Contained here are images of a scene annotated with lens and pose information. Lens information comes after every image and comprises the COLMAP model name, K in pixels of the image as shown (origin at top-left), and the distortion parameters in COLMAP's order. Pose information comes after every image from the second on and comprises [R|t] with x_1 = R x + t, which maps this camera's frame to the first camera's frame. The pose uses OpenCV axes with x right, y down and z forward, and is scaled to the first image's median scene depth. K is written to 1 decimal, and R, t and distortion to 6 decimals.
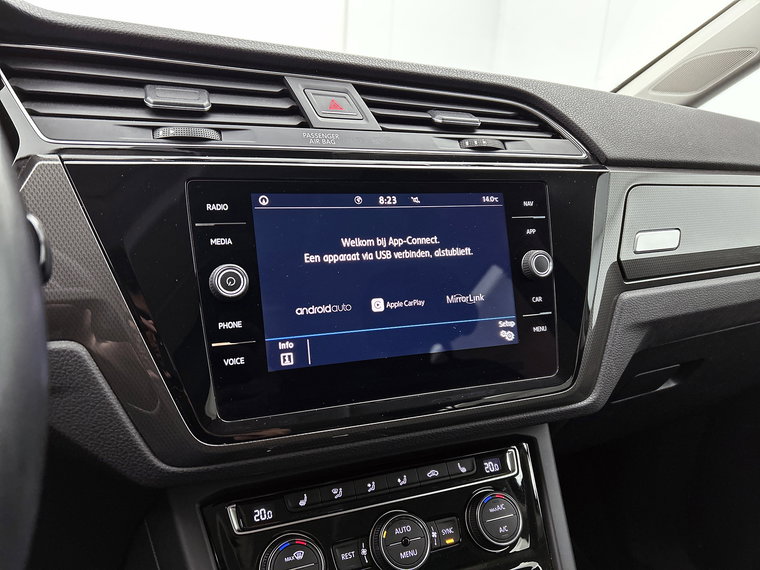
lens RADIAL K [[581.8, 0, 380.0], [0, 581.8, 285.0], [0, 0, 1]] dist [0.006545, 0.000856]
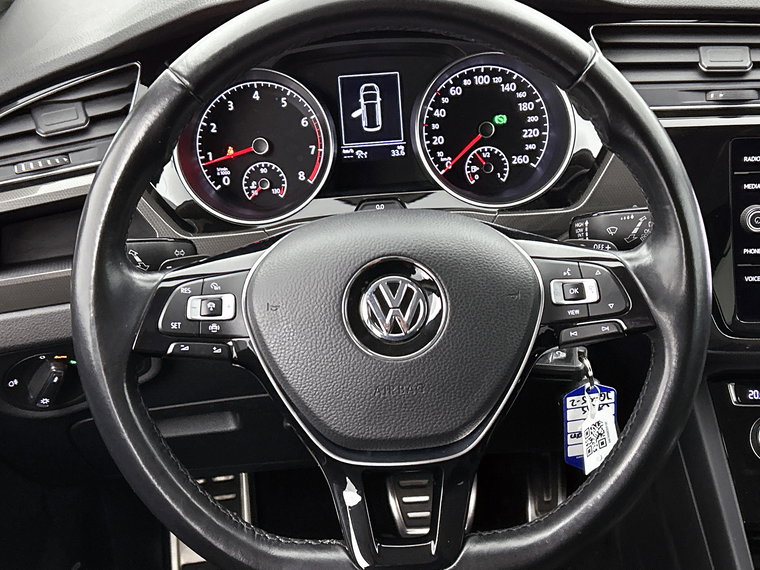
lens RADIAL K [[1070.9, 0, 383.0], [0, 1070.9, 289.0], [0, 0, 1]] dist [0.189935, -0.529994]
pose [[0.895774, 0.135161, -0.423463, 0.037675], [-0.027942, 0.967888, 0.249822, -0.372868], [0.443631, -0.211952, 0.870786, -1.293094]]
